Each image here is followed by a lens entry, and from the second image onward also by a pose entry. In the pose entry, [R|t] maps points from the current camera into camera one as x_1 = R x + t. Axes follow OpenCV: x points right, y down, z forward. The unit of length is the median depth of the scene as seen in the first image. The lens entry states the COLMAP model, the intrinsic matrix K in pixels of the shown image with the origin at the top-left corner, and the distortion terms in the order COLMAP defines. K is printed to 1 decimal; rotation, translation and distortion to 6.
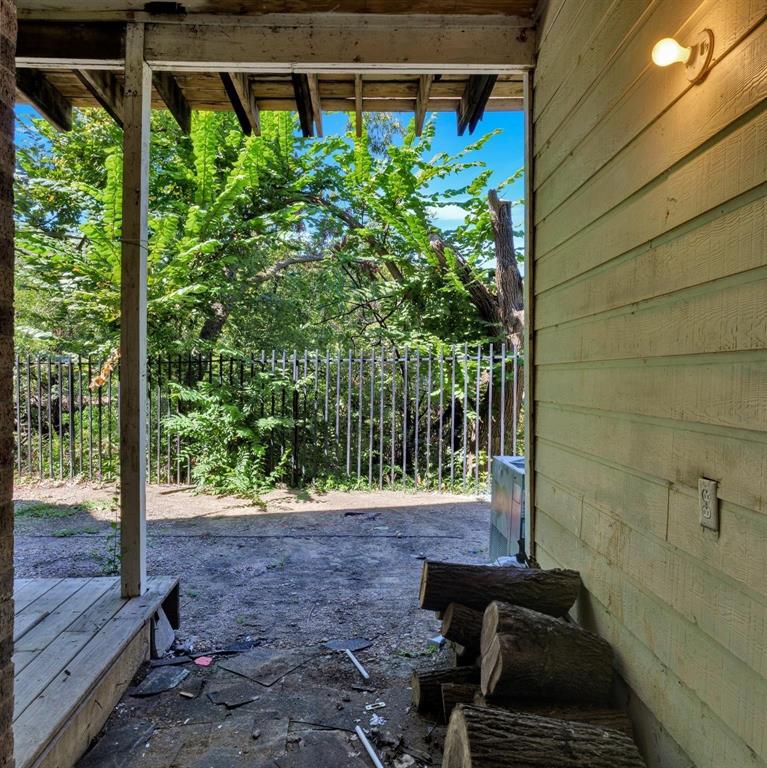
lens RADIAL K [[593.6, 0, 381.6], [0, 593.6, 380.4], [0, 0, 1]] dist [-0.001004, -0.007402]
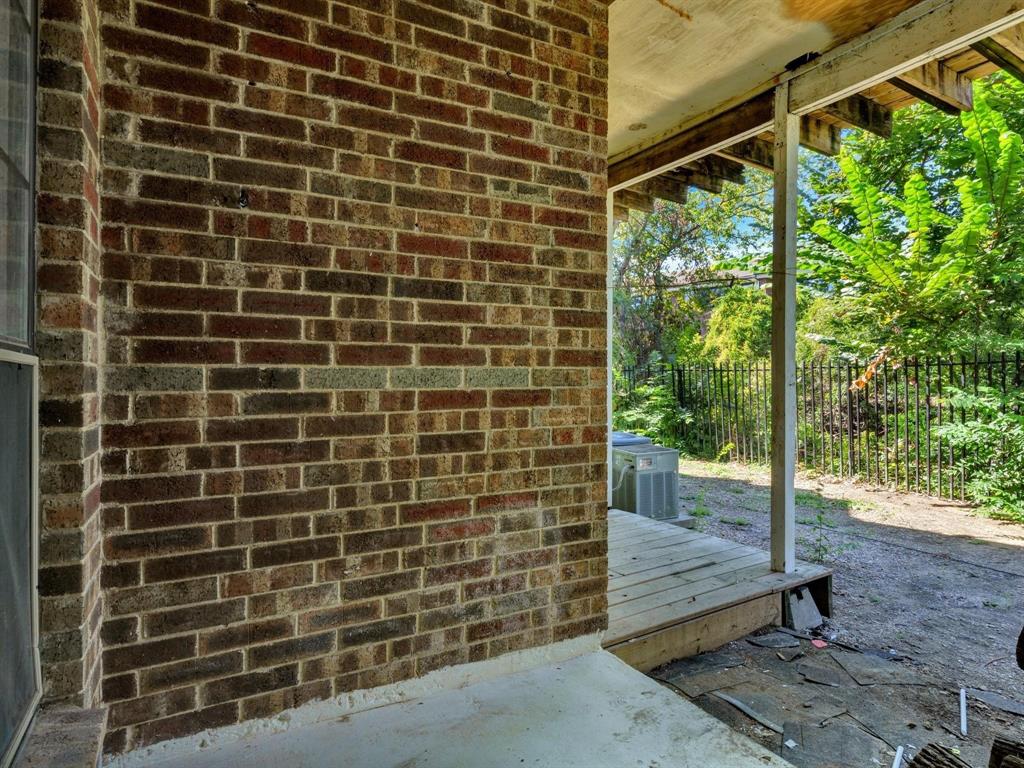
lens RADIAL K [[609.0, 0, 510.4], [0, 609.0, 382.1], [0, 0, 1]] dist [-0.006593, 0.000071]
pose [[0.443461, 0.003998, -0.896285, 0.413471], [0.001019, 0.999987, 0.004964, -0.019225], [0.896293, -0.003115, 0.443451, -0.017180]]
